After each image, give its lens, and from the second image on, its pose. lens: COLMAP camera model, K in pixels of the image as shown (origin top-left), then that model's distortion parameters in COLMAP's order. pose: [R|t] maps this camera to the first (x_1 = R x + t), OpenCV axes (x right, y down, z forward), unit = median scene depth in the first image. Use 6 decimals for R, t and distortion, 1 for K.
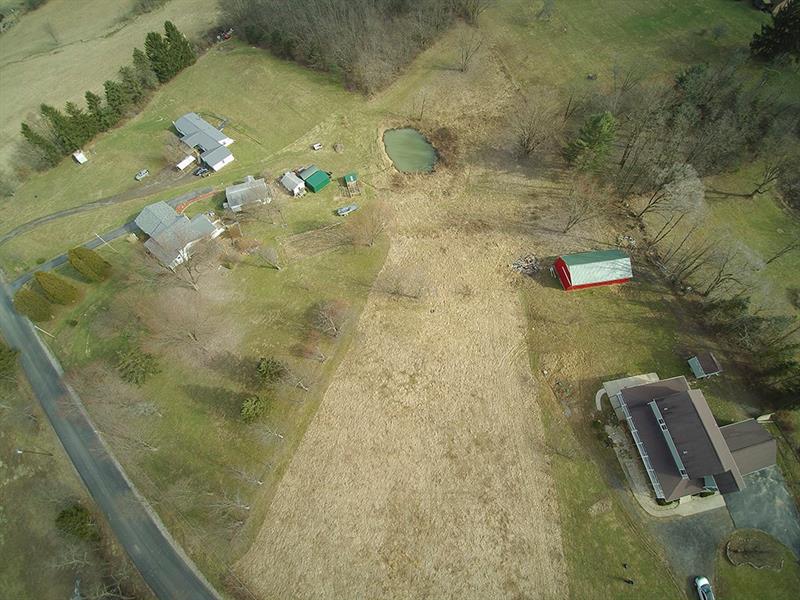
lens RADIAL K [[363.2, 0, 396.9], [0, 363.2, 296.9], [0, 0, 1]] dist [-0.035900, -0.011549]
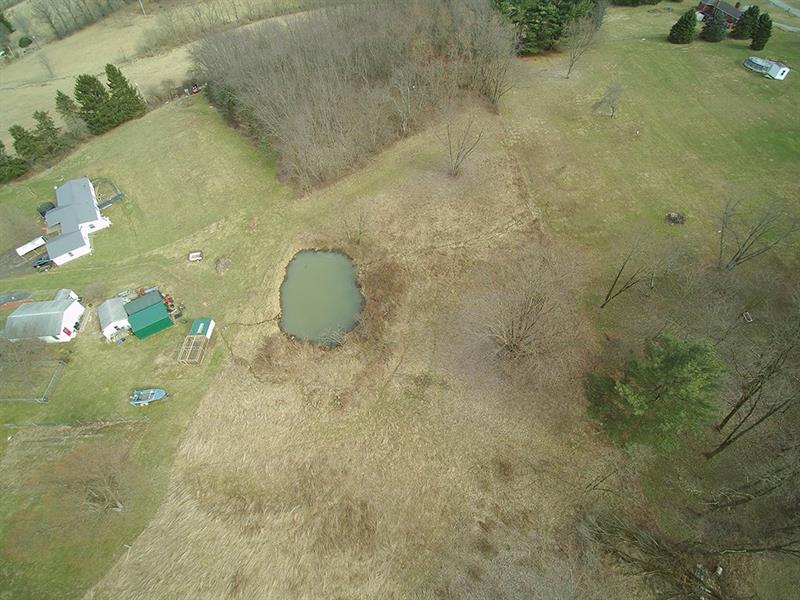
lens RADIAL K [[363.2, 0, 396.5], [0, 363.2, 298.4], [0, 0, 1]] dist [-0.035900, -0.011549]
pose [[0.971309, 0.188803, -0.144609, 0.307558], [-0.210017, 0.966266, -0.149074, -0.432811], [0.111585, 0.175167, 0.978195, 0.571577]]
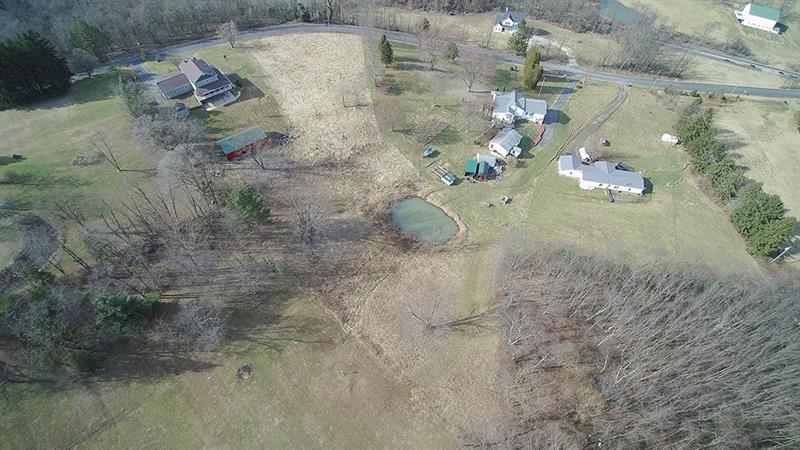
lens RADIAL K [[380.1, 0, 397.2], [0, 380.1, 224.9], [0, 0, 1]] dist [-0.030788, -0.015594]
pose [[-0.874631, 0.380599, -0.300274, 0.536952], [-0.432149, -0.331401, 0.838702, -1.620560], [0.219698, 0.863318, 0.454329, 0.664964]]
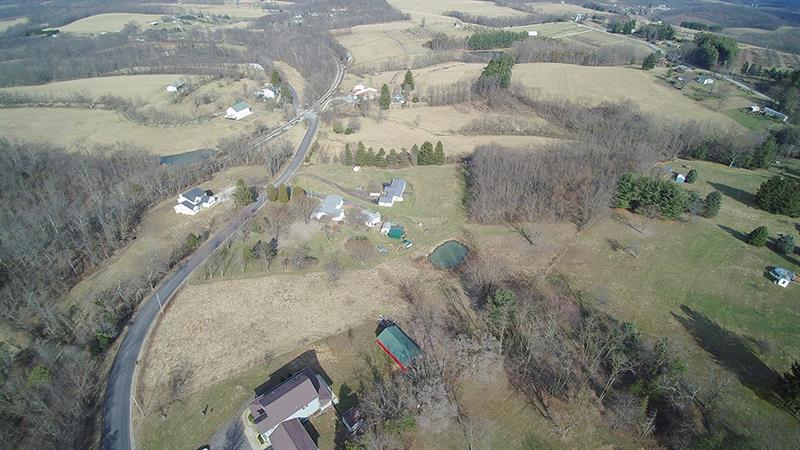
lens RADIAL K [[380.1, 0, 398.1], [0, 380.1, 221.6], [0, 0, 1]] dist [-0.030788, -0.015594]
pose [[0.509576, 0.481815, -0.712872, 1.248300], [-0.765661, 0.631911, -0.120216, -0.188827], [0.392549, 0.607078, 0.690914, -0.305648]]
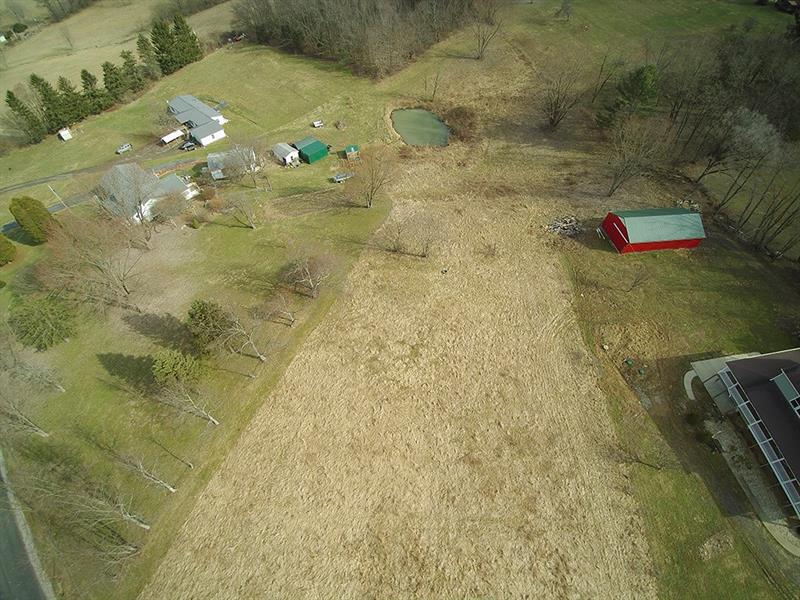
lens RADIAL K [[363.2, 0, 396.9], [0, 363.2, 298.2], [0, 0, 1]] dist [-0.035900, -0.011549]
pose [[0.999135, 0.036360, -0.020196, 0.015308], [-0.038989, 0.987866, -0.150337, 0.188482], [0.014485, 0.150995, 0.988428, 0.237292]]
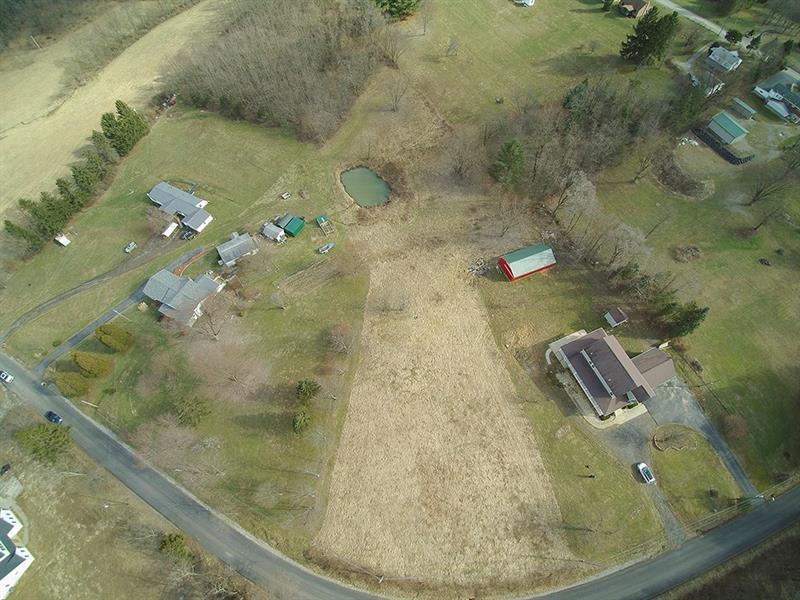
lens RADIAL K [[363.2, 0, 396.9], [0, 363.2, 296.6], [0, 0, 1]] dist [-0.035900, -0.011549]
pose [[0.974193, -0.197902, 0.108549, -0.082974], [0.198130, 0.980136, 0.008792, -0.052807], [-0.108132, 0.012942, 0.994052, -0.246641]]
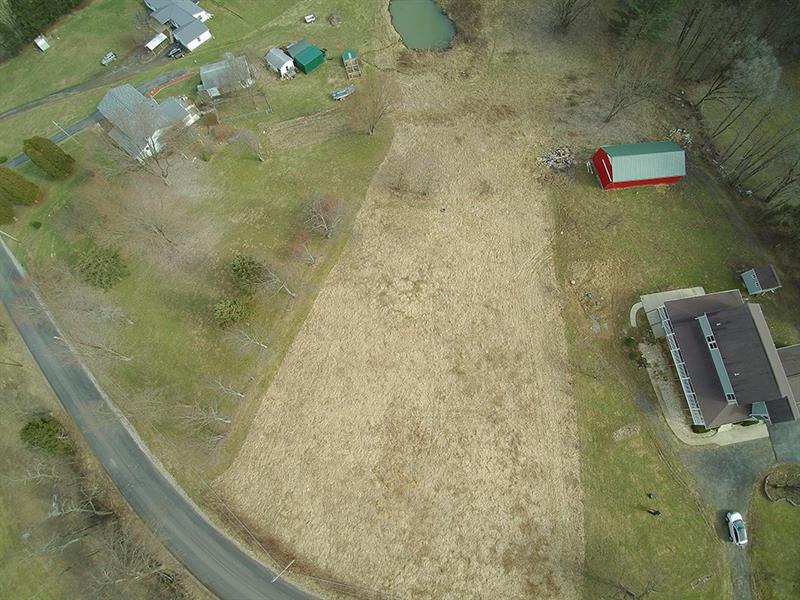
lens RADIAL K [[363.2, 0, 397.2], [0, 363.2, 297.5], [0, 0, 1]] dist [-0.035900, -0.011549]
pose [[0.999646, 0.022432, -0.014334, 0.008311], [-0.019425, 0.982840, 0.183432, 0.078083], [0.018203, -0.183088, 0.982928, 0.122338]]
